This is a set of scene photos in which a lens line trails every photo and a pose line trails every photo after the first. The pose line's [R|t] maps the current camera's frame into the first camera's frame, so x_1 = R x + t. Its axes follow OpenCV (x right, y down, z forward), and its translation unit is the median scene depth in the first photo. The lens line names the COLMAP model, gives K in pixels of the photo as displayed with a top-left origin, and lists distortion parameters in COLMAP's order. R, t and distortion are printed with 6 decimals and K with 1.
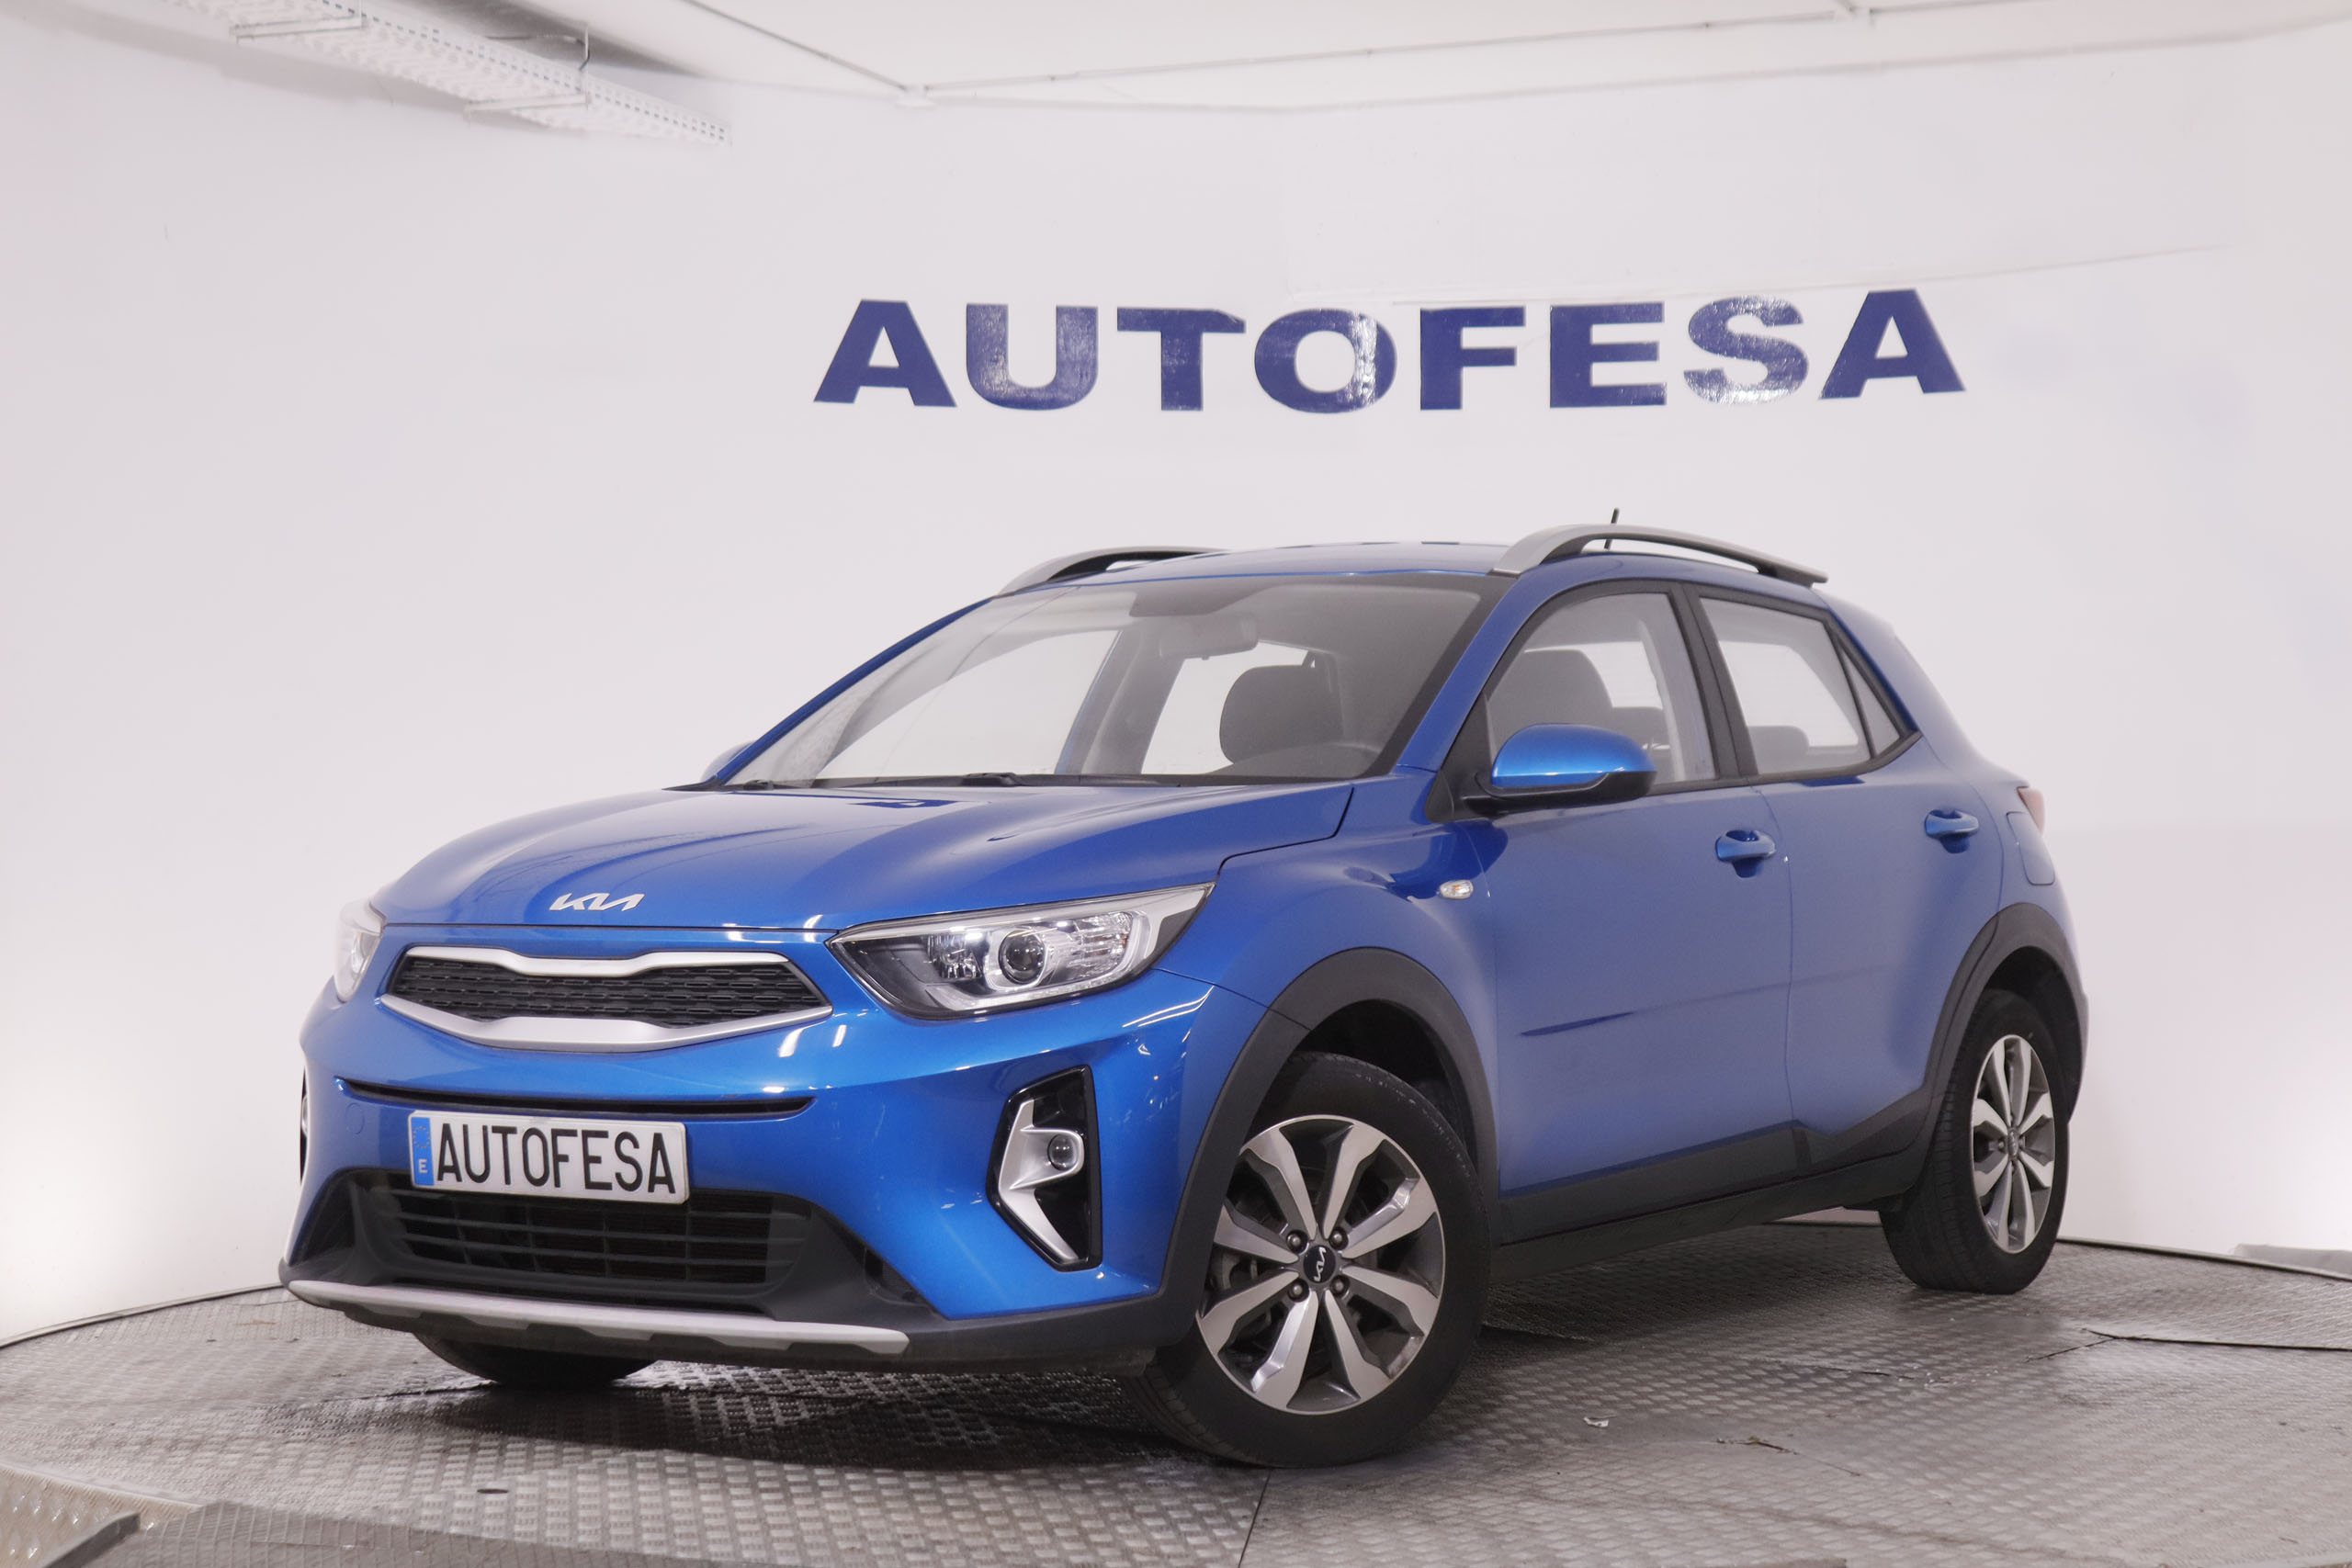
lens RADIAL K [[4697.9, 0, 1188.7], [0, 4697.9, 780.5], [0, 0, 1]] dist [0.027799, 0.000000]
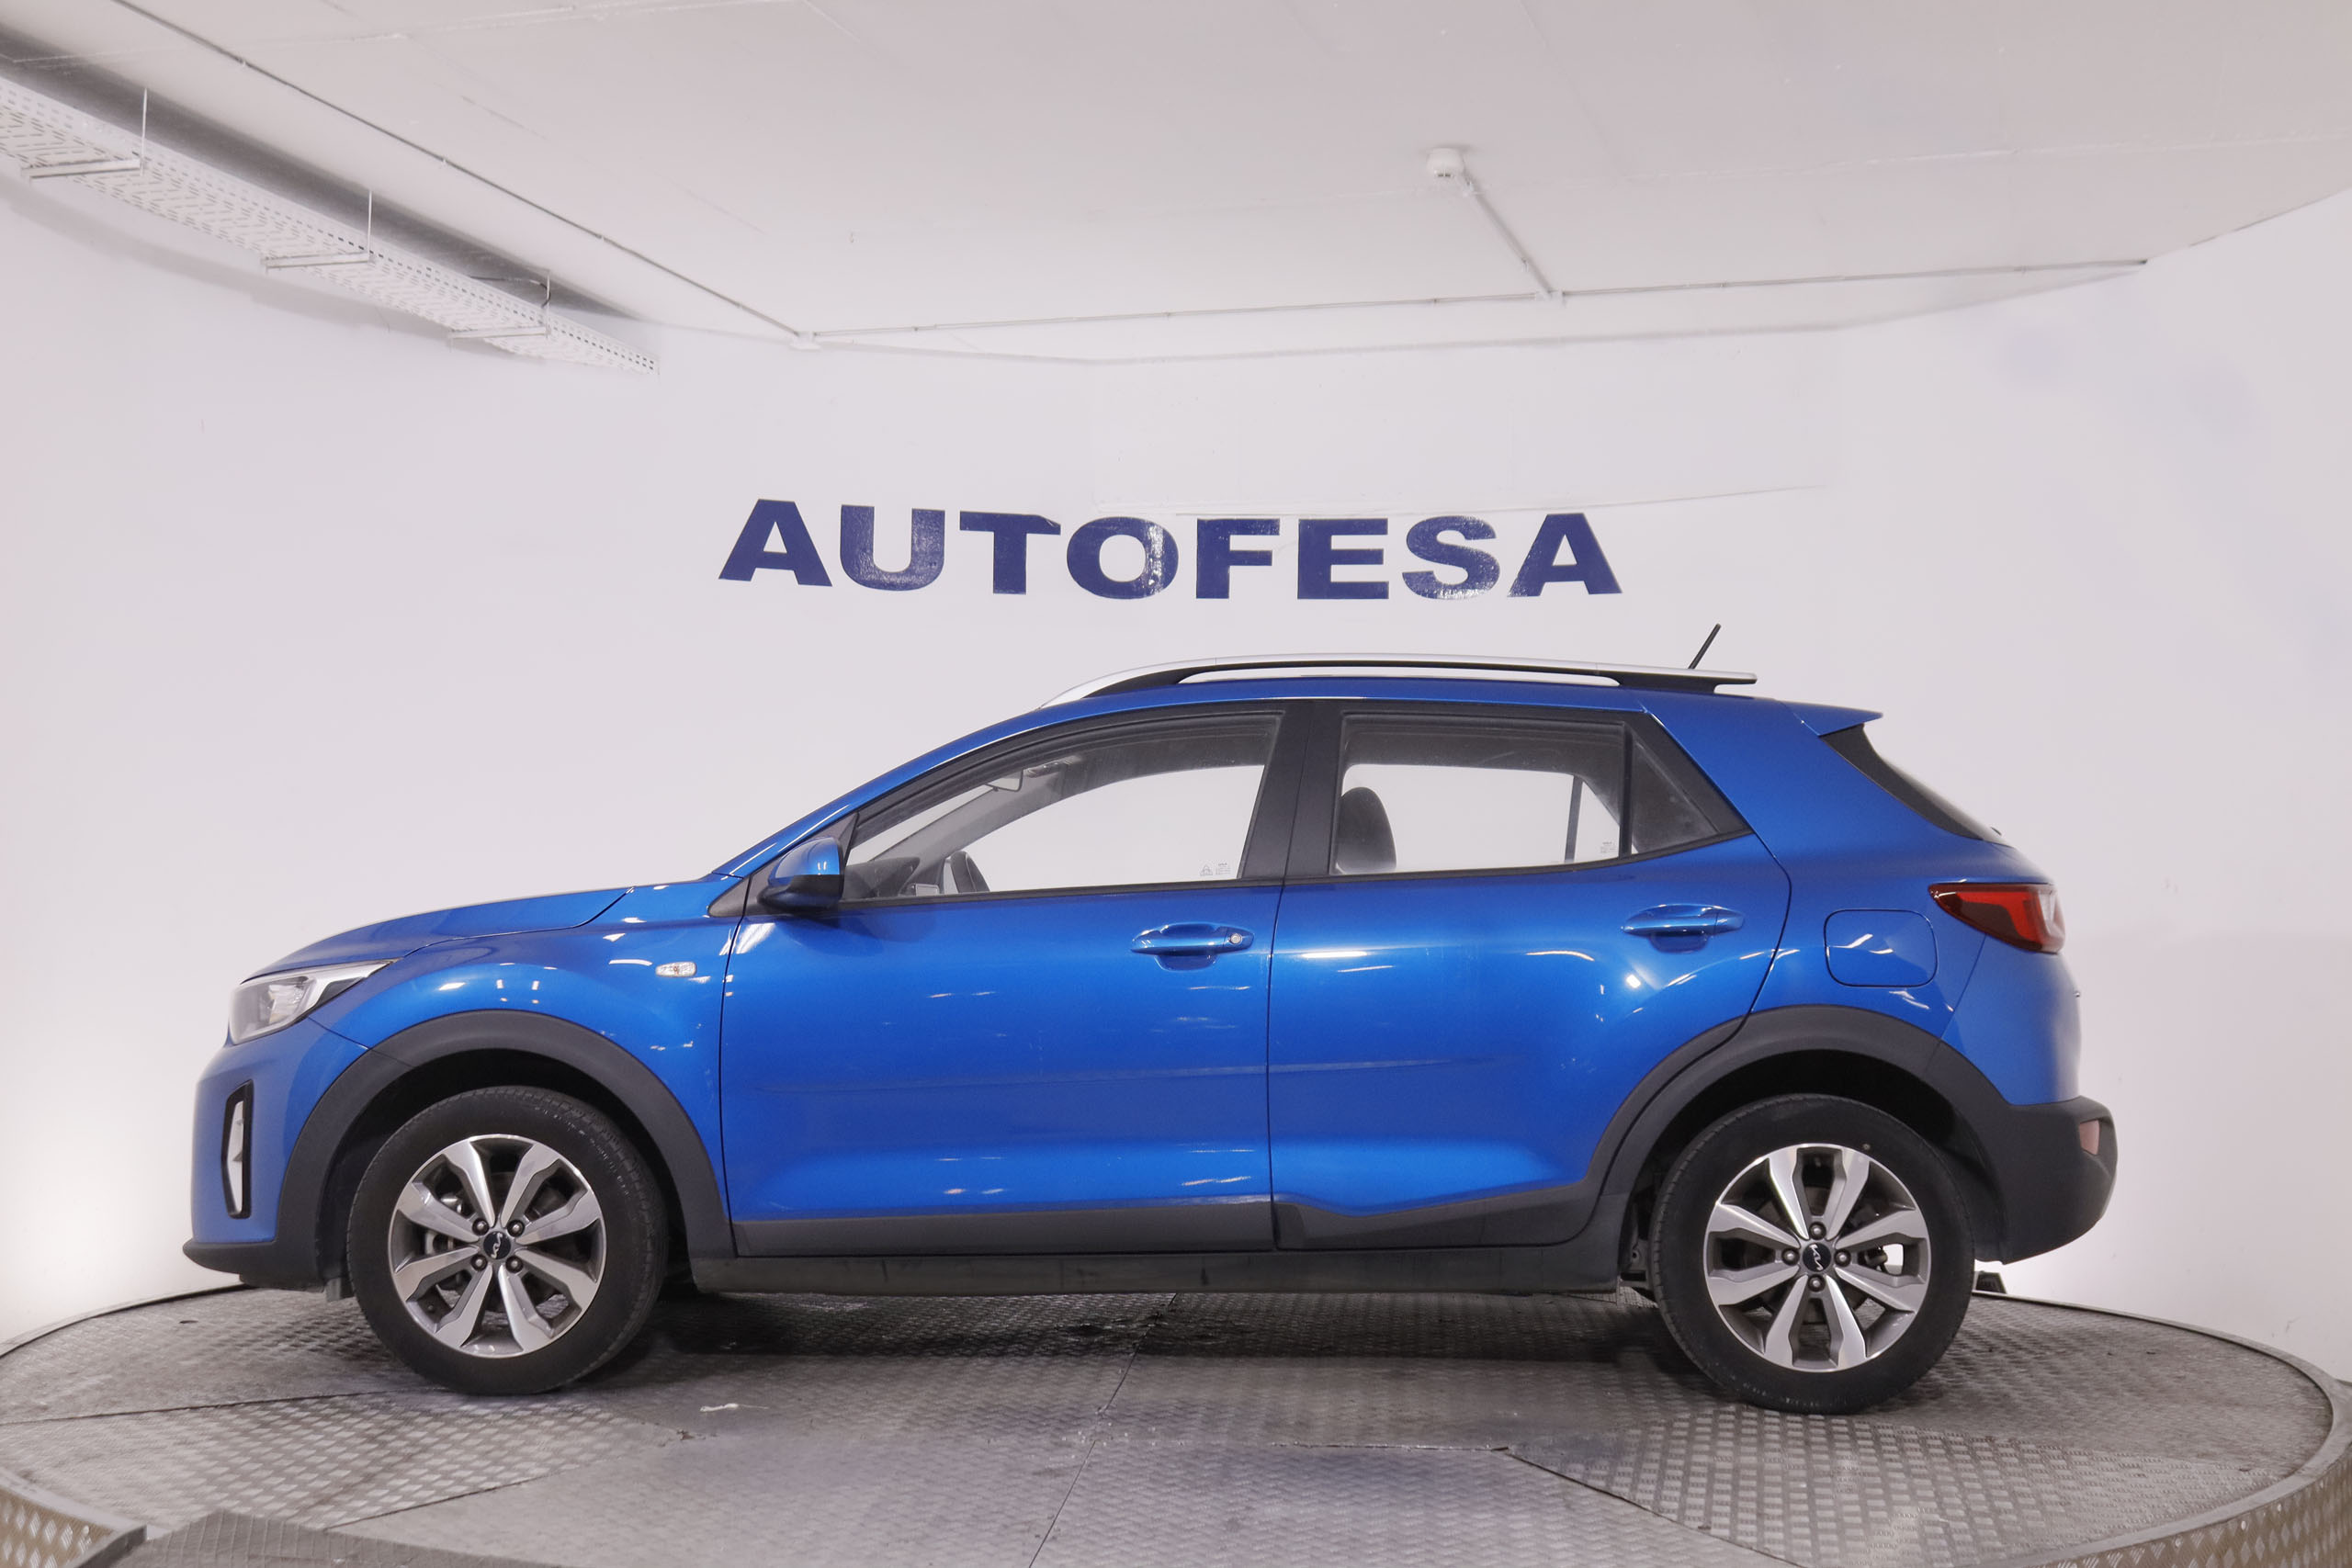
lens RADIAL K [[3286.9, 0, 1222.4], [0, 3286.9, 674.6], [0, 0, 1]] dist [-0.055641, 0.000000]
pose [[0.995318, 0.022703, 0.093949, -0.027564], [-0.016367, 0.997574, -0.067668, 0.002133], [-0.095258, 0.065813, 0.993275, 0.117681]]
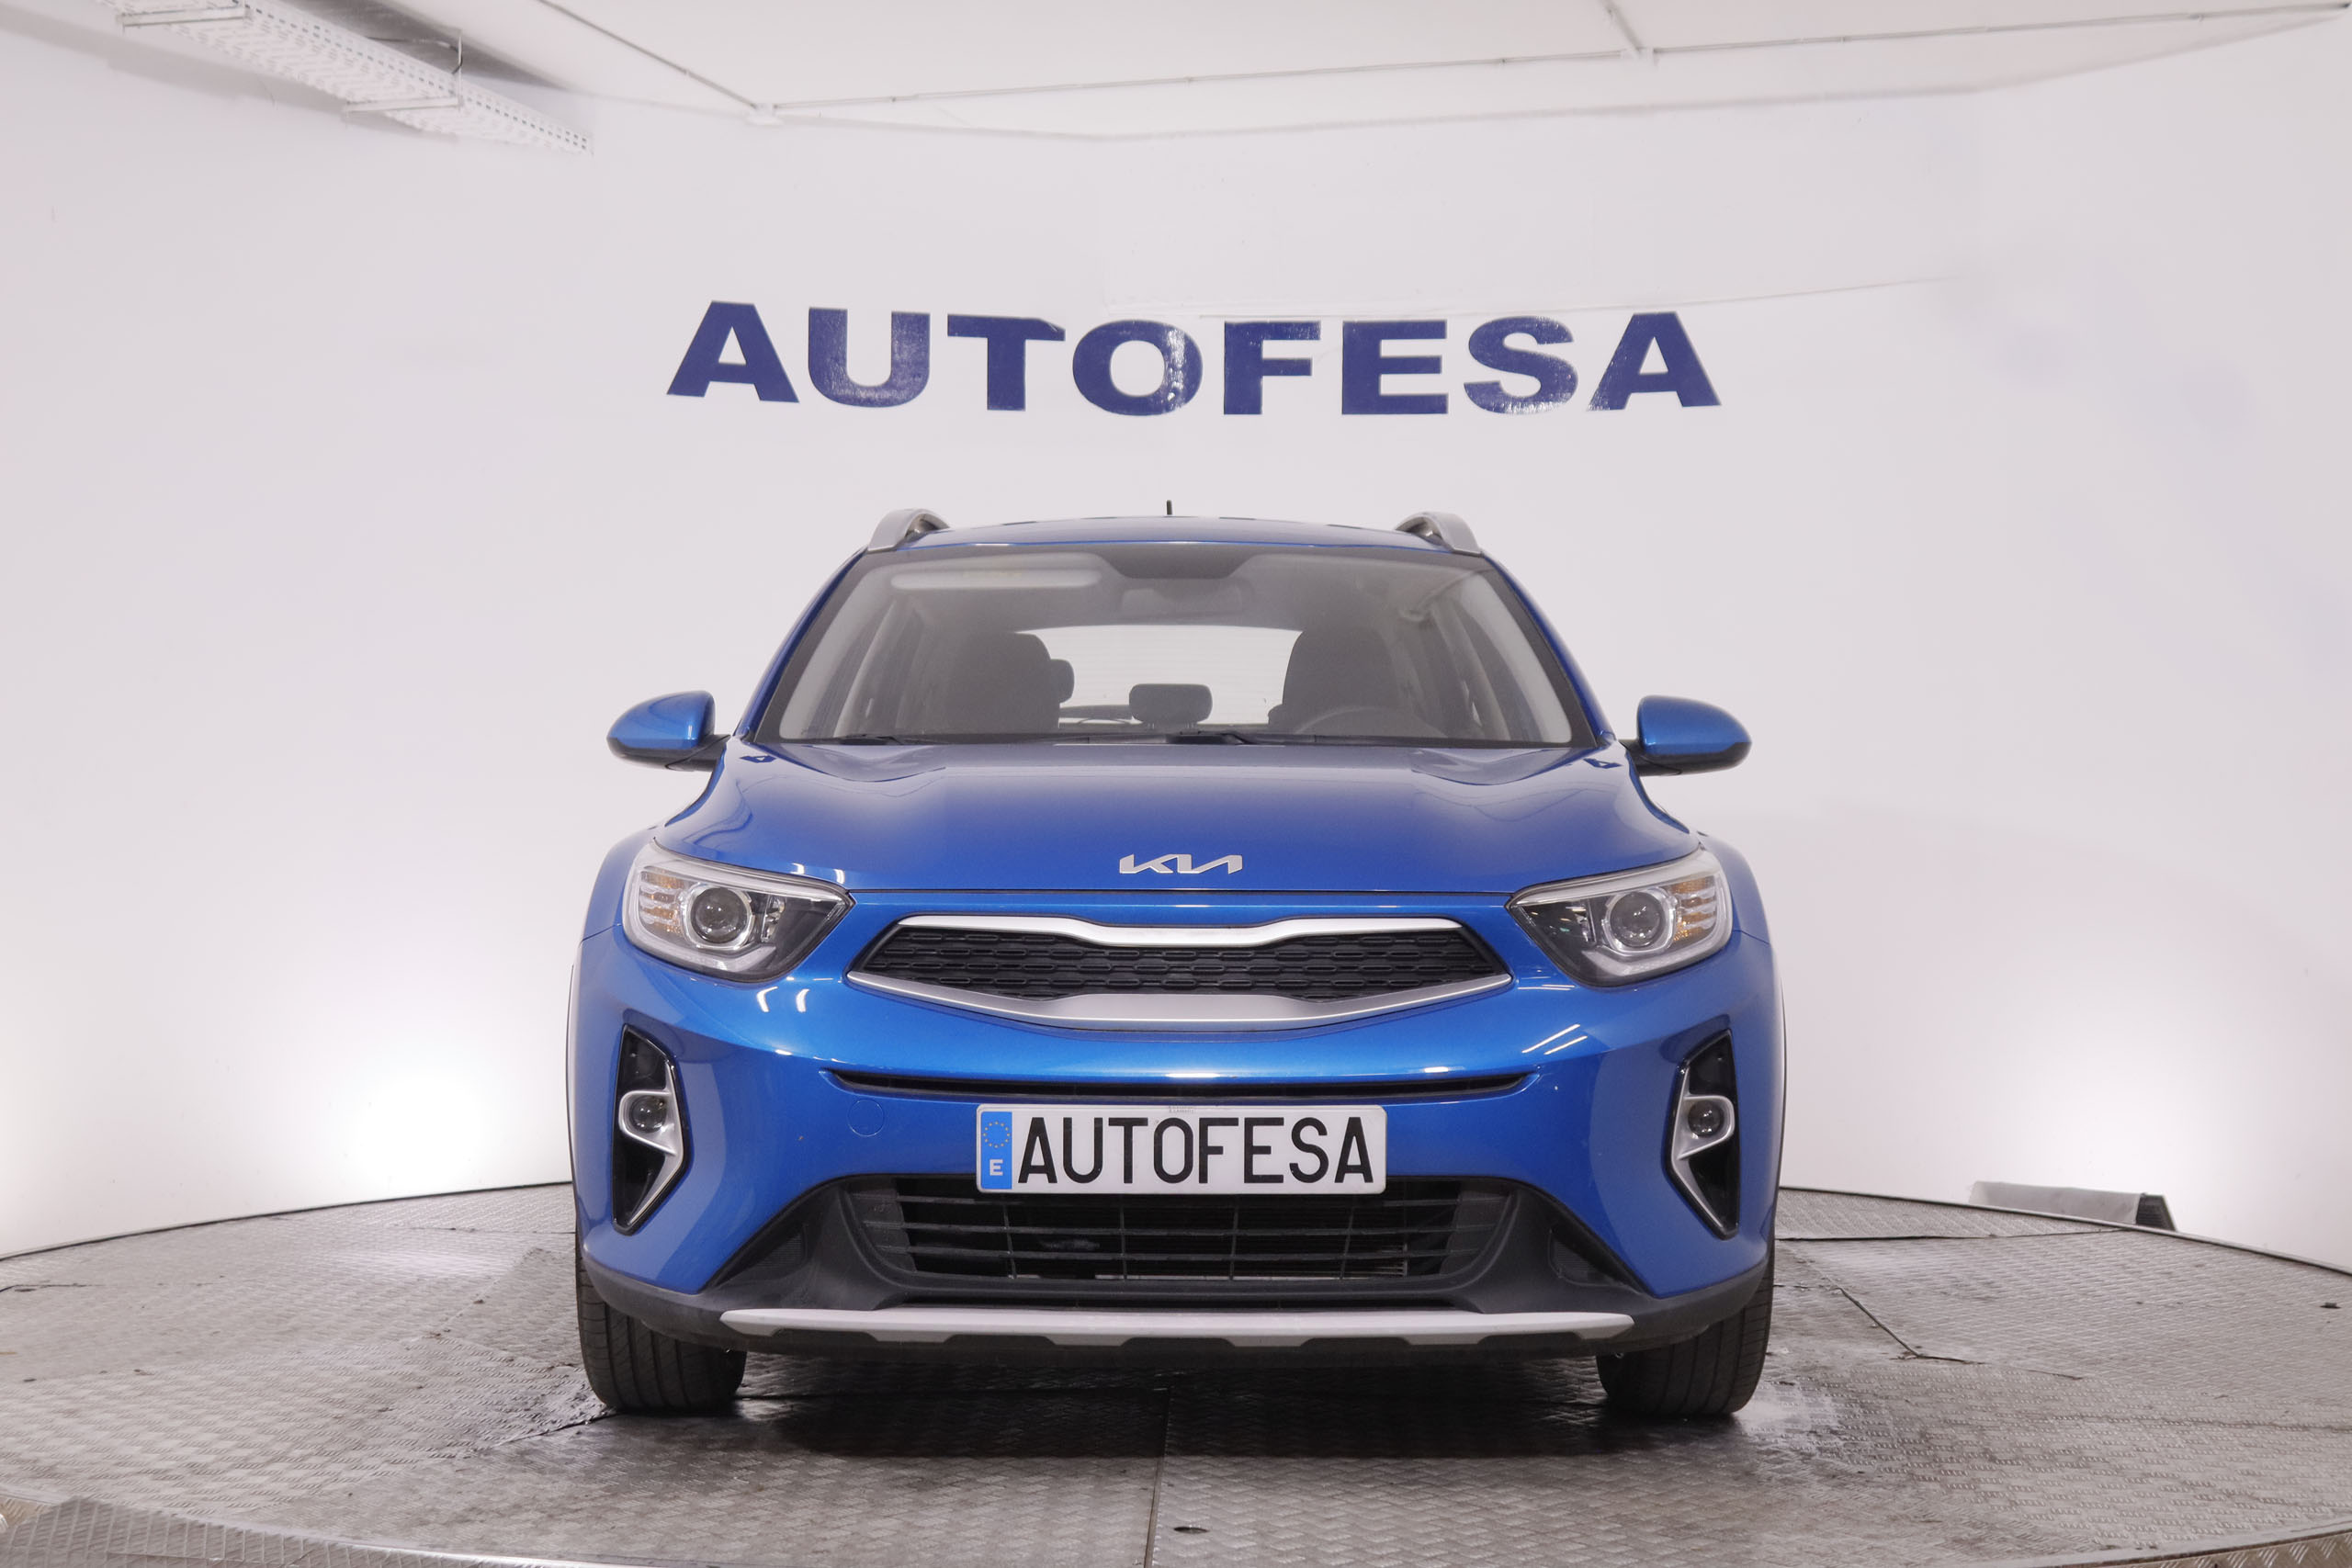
lens RADIAL K [[3656.7, 0, 1222.3], [0, 3656.7, 745.2], [0, 0, 1]] dist [-0.020476, 0.000000]
pose [[0.995814, 0.010640, 0.090785, -0.028162], [-0.010150, 0.999931, -0.005858, 0.003253], [-0.090841, 0.004912, 0.995853, 0.155503]]
